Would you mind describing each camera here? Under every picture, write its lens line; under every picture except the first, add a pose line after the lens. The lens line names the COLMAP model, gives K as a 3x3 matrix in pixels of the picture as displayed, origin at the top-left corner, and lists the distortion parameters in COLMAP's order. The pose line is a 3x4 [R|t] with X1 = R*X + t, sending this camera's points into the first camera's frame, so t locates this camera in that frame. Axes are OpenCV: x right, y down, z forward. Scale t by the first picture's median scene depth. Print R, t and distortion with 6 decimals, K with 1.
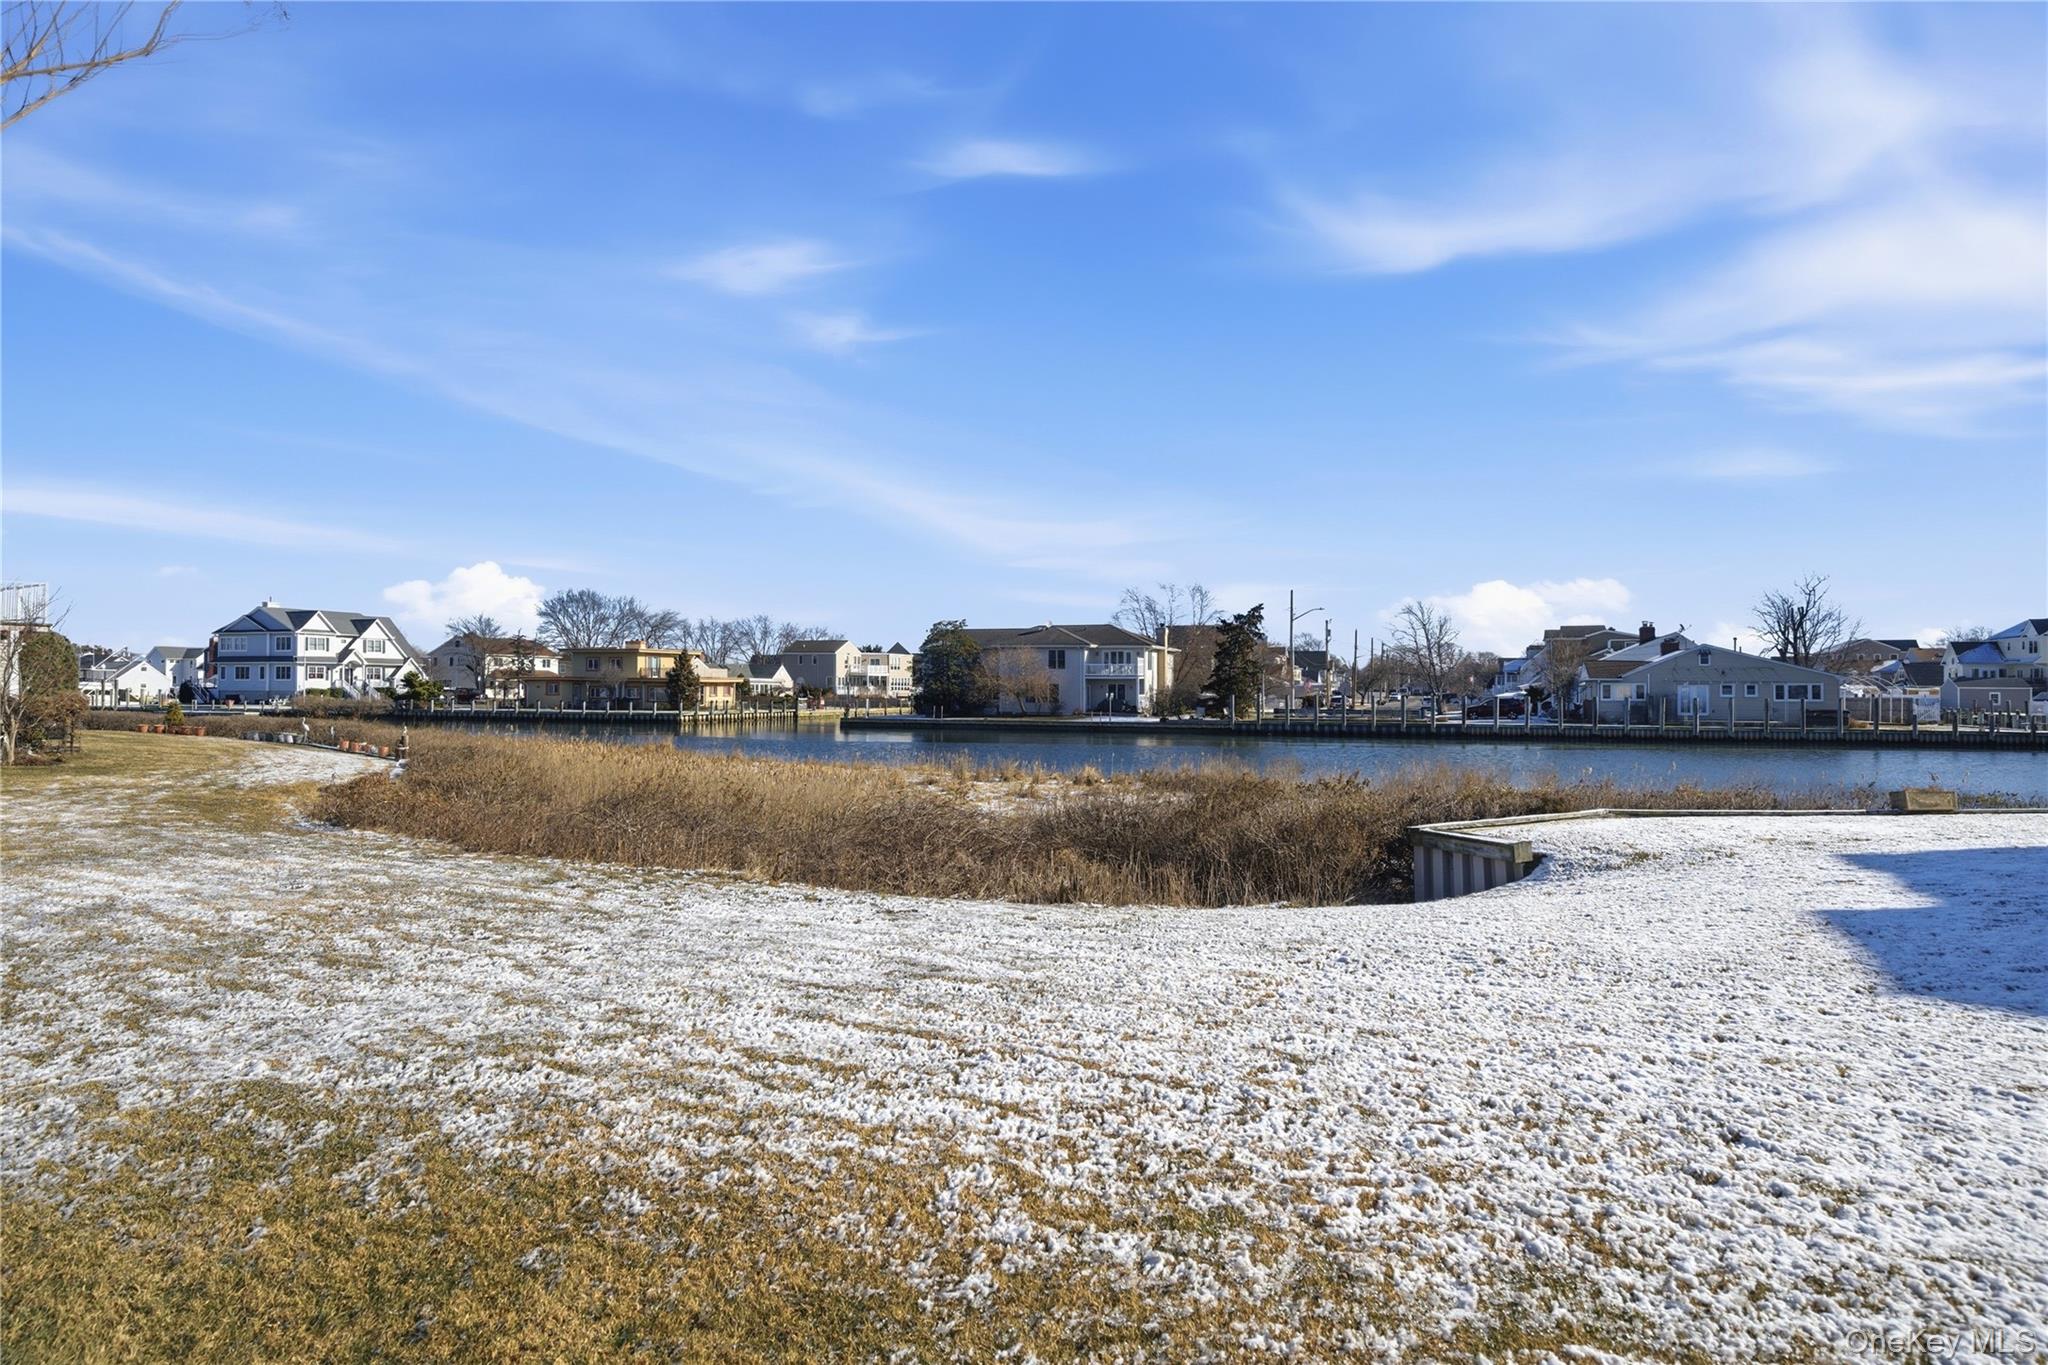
lens RADIAL K [[1126.0, 0, 1036.4], [0, 1126.0, 680.7], [0, 0, 1]] dist [0.003098, 0.000113]
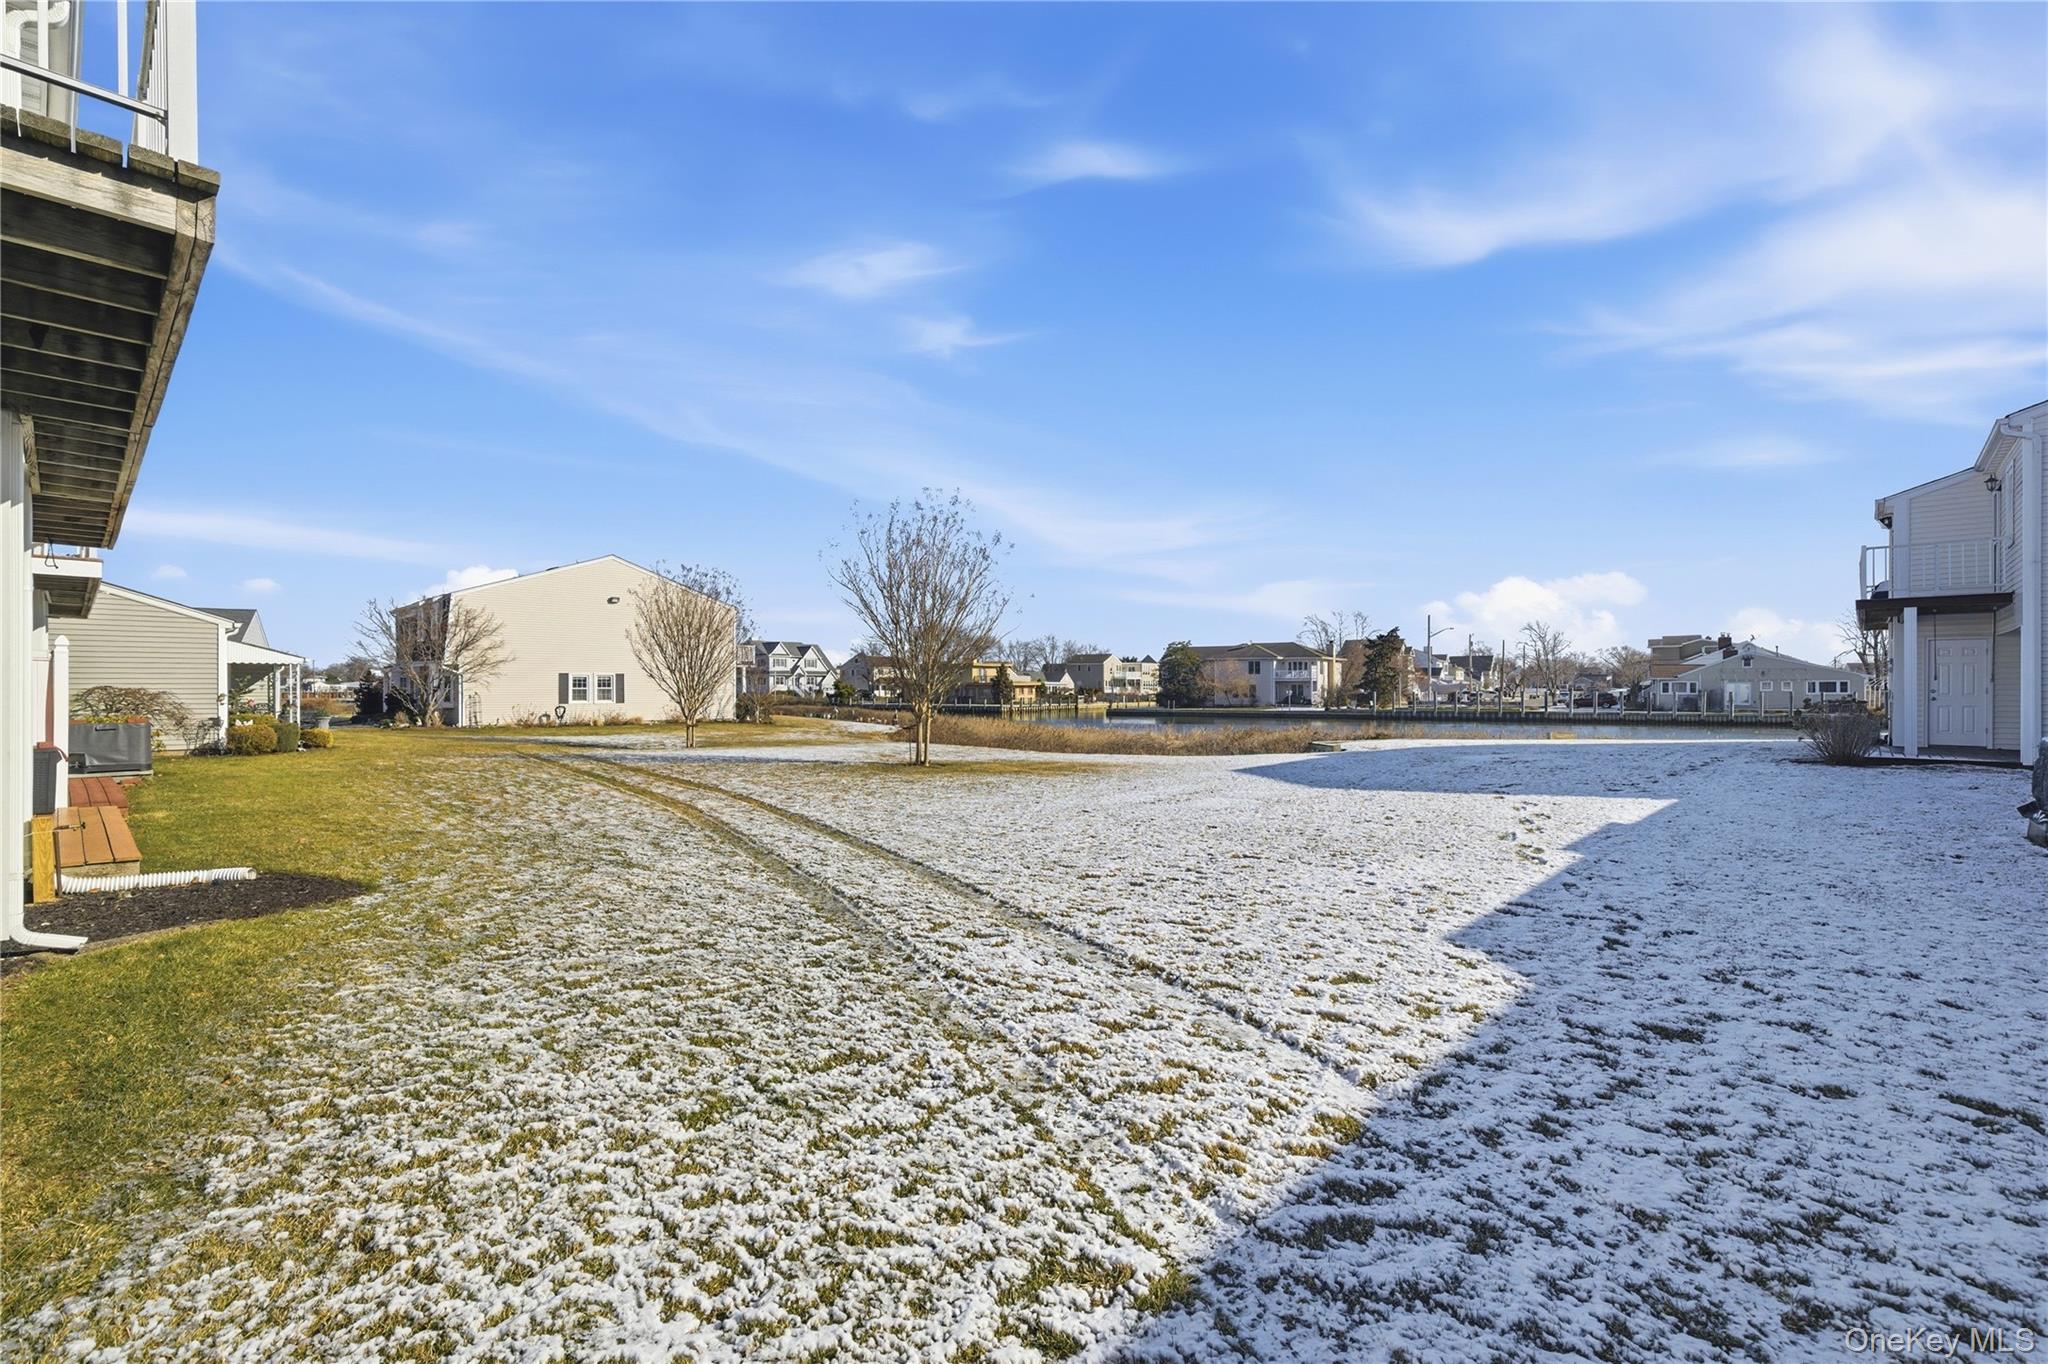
lens RADIAL K [[894.9, 0, 1029.5], [0, 894.9, 684.1], [0, 0, 1]] dist [-0.000707, -0.000008]
pose [[0.966107, -0.007800, -0.258025, 0.025763], [0.008496, 0.999963, 0.001584, -0.001471], [0.258003, -0.003723, 0.966137, -0.129186]]
